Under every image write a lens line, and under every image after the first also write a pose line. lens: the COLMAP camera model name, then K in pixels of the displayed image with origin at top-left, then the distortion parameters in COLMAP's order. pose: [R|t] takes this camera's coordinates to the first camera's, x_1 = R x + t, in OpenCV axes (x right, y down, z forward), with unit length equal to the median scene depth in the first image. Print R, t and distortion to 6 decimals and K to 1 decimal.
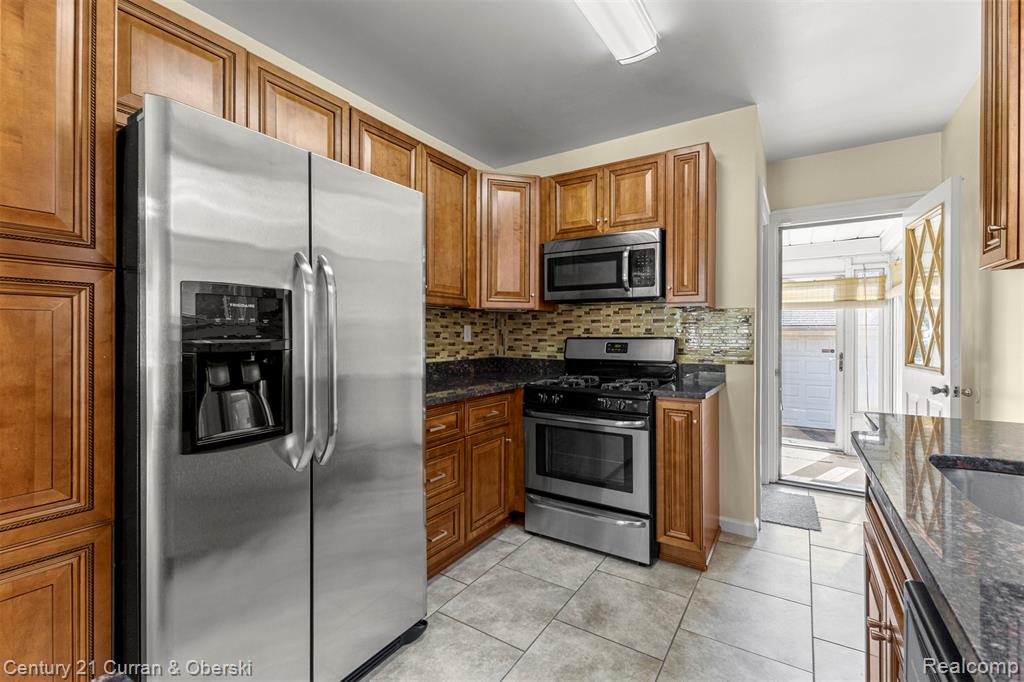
lens RADIAL K [[447.2, 0, 506.9], [0, 447.2, 334.7], [0, 0, 1]] dist [0.008666, -0.000239]
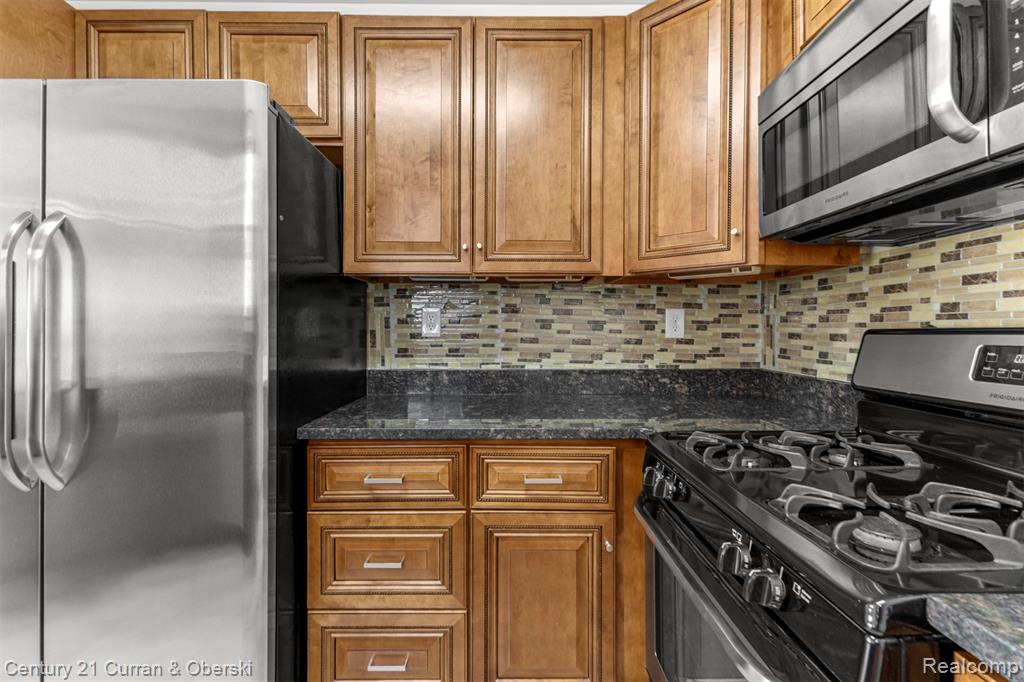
lens RADIAL K [[447.2, 0, 505.8], [0, 447.2, 329.9], [0, 0, 1]] dist [0.008666, -0.000239]
pose [[0.532484, -0.001275, -0.846439, 0.285248], [-0.001664, 0.999995, -0.002553, 0.007282], [0.846438, 0.002768, 0.532480, 0.534361]]
